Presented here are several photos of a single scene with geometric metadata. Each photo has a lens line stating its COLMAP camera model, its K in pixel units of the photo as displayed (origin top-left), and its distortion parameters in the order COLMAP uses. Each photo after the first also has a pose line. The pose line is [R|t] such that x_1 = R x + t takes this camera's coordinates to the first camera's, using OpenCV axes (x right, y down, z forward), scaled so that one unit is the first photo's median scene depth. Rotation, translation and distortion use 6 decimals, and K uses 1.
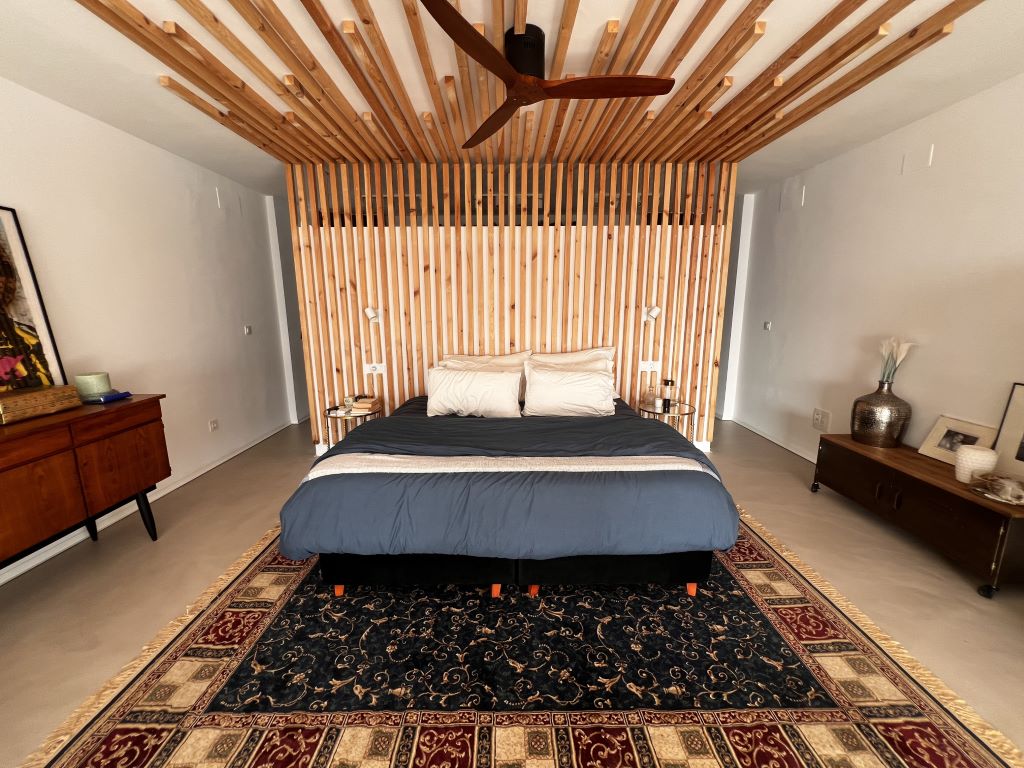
lens RADIAL K [[411.6, 0, 509.4], [0, 411.6, 383.3], [0, 0, 1]] dist [-0.003812, 0.001094]
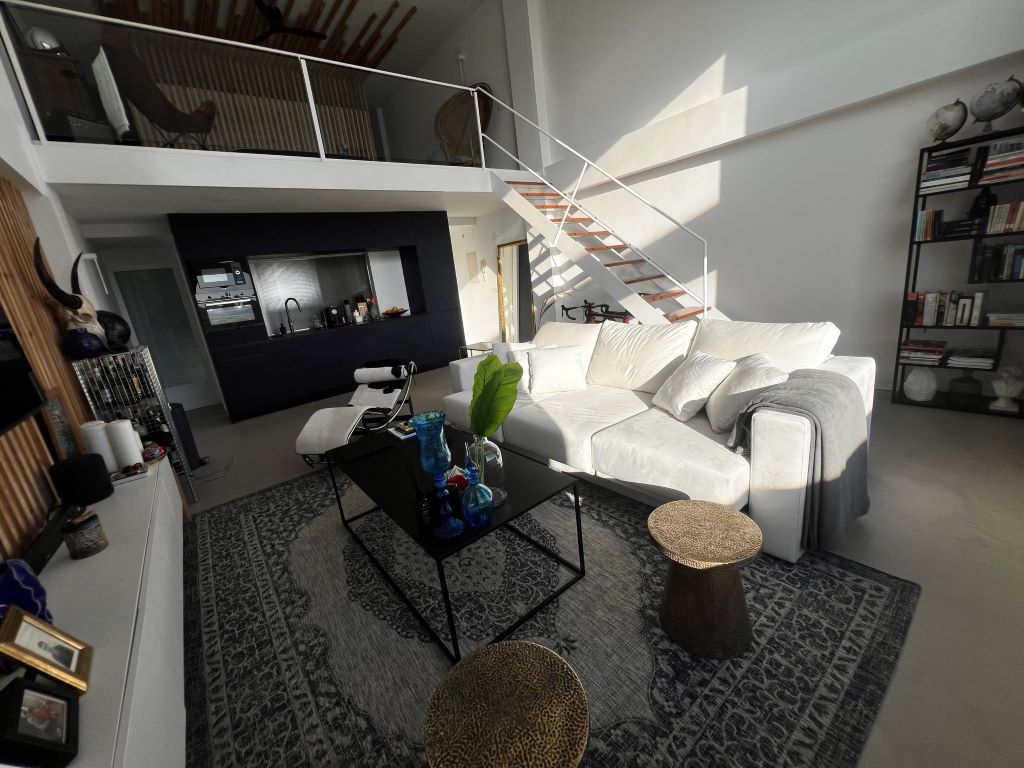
lens RADIAL K [[411.6, 0, 512.1], [0, 411.6, 385.7], [0, 0, 1]] dist [-0.003812, 0.001094]
pose [[0.778723, -0.250671, 0.575113, -0.941009], [0.232236, 0.966765, 0.106922, 1.851040], [-0.582801, 0.050300, 0.811057, -2.259509]]
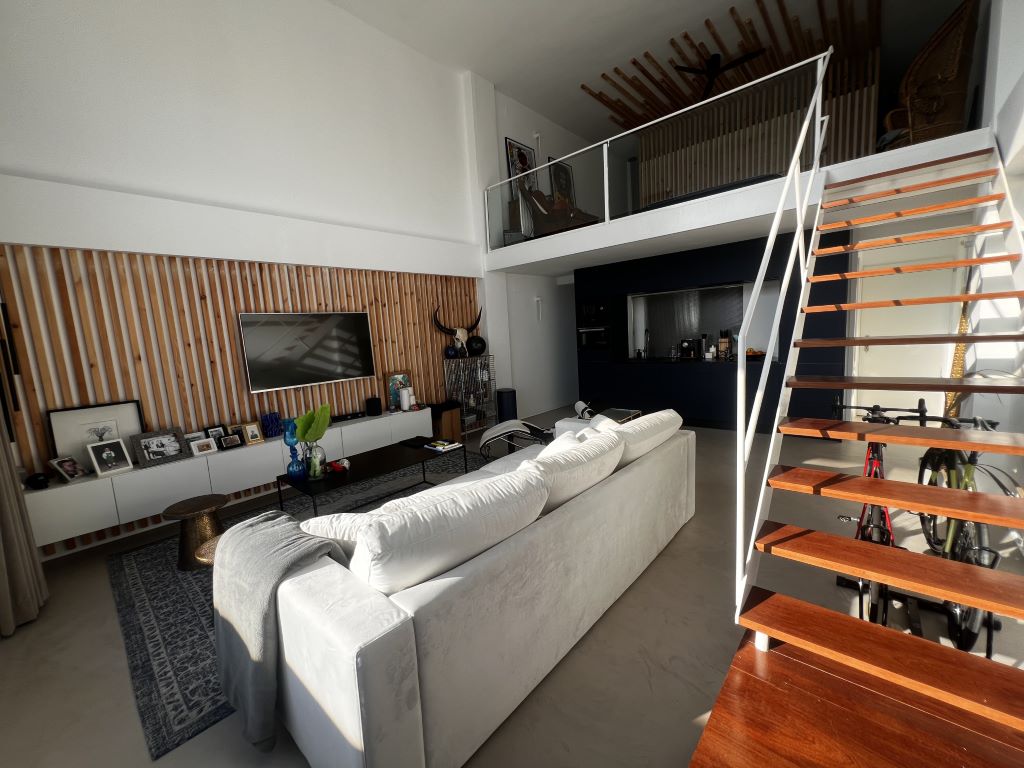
lens RADIAL K [[411.6, 0, 508.4], [0, 411.6, 384.0], [0, 0, 1]] dist [-0.003812, 0.001094]
pose [[0.734474, 0.042997, -0.677273, 1.078168], [-0.068045, 0.997627, -0.010457, 1.764099], [0.675217, 0.053765, 0.735657, -2.205946]]
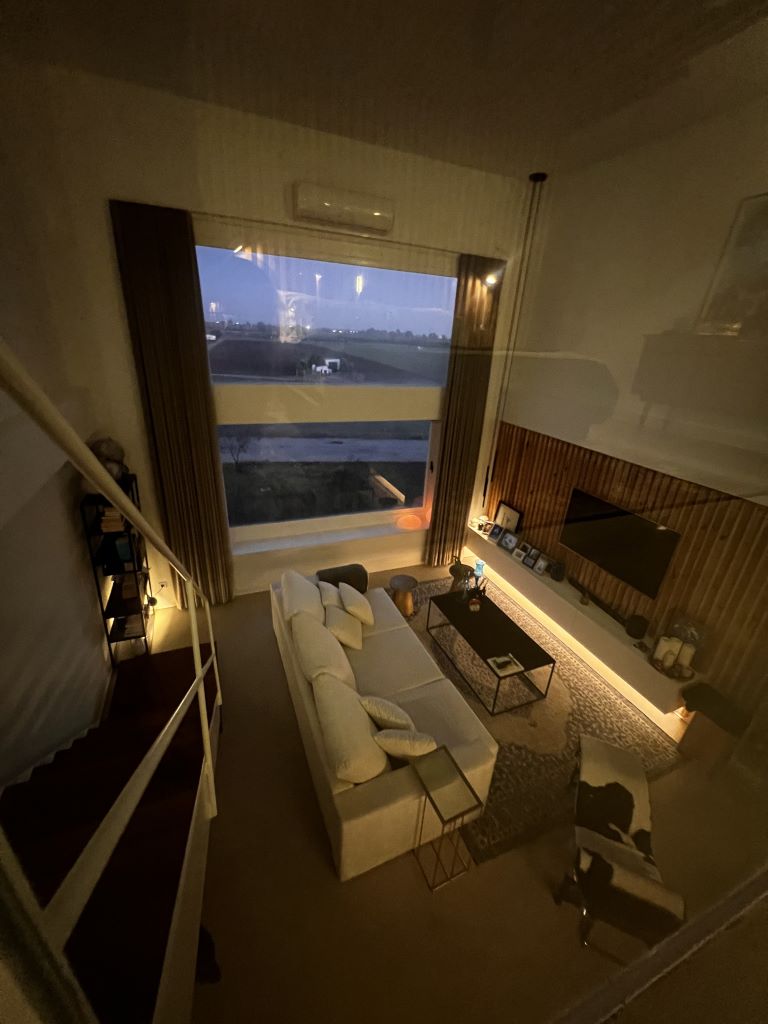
lens RADIAL K [[408.8, 0, 386.5], [0, 408.8, 508.8], [0, 0, 1]] dist [0.000821, 0.000097]
pose [[-0.924123, 0.110737, -0.365697, 0.780370], [-0.115840, 0.830842, 0.544318, 0.342214], [0.364113, 0.545379, -0.754972, -0.056829]]
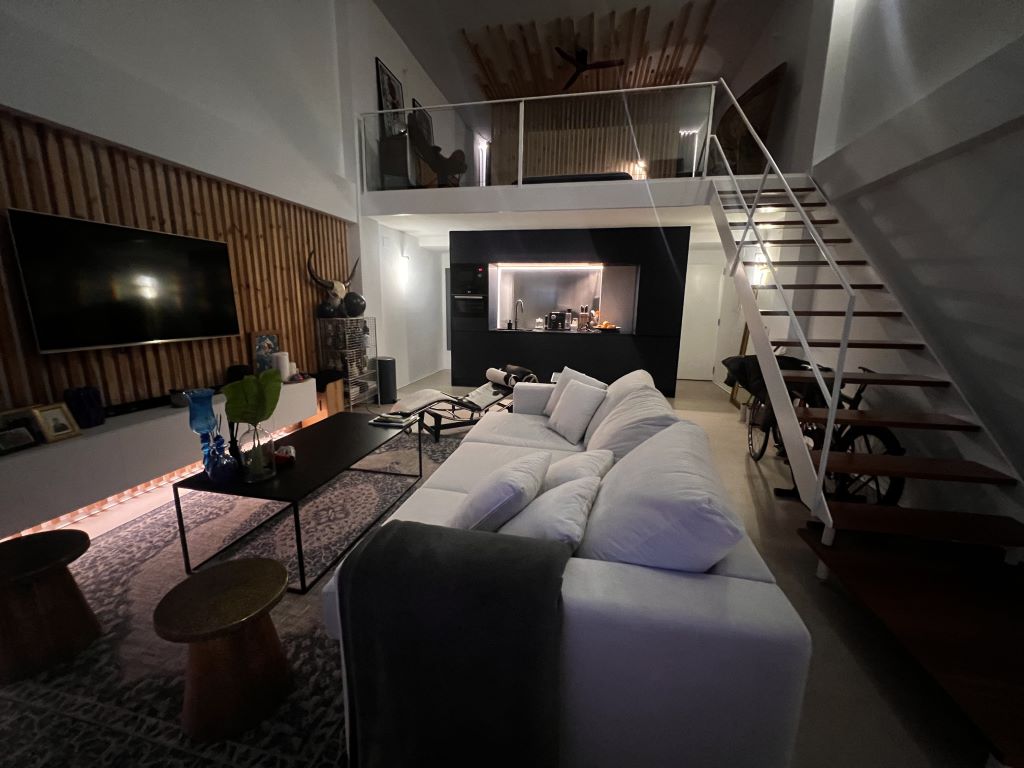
lens RADIAL K [[408.8, 0, 508.4], [0, 408.8, 384.9], [0, 0, 1]] dist [0.000821, 0.000097]
pose [[0.975181, 0.060519, -0.212978, 0.323924], [-0.058129, 0.998156, 0.017473, 1.864417], [0.213643, -0.004659, 0.976901, -2.422430]]
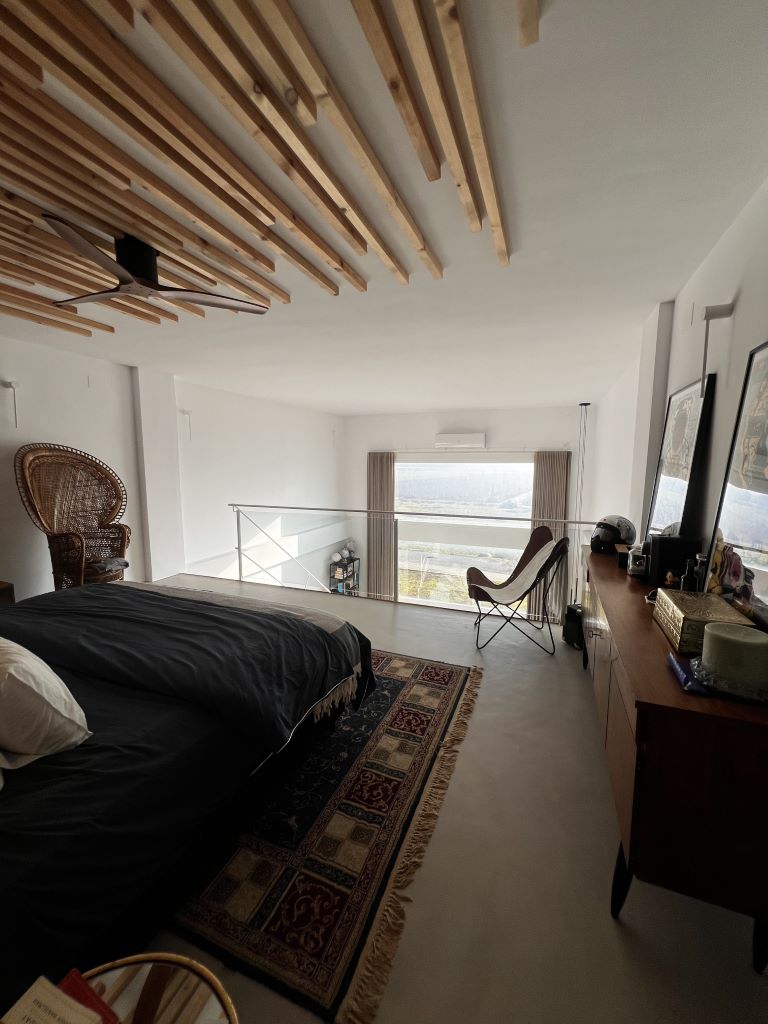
lens RADIAL K [[411.6, 0, 382.5], [0, 411.6, 502.3], [0, 0, 1]] dist [-0.003812, 0.001094]
pose [[-0.923587, -0.030136, 0.382203, -0.952021], [0.075030, 0.963422, 0.257273, -0.364303], [-0.375976, 0.266291, -0.887543, 1.786344]]
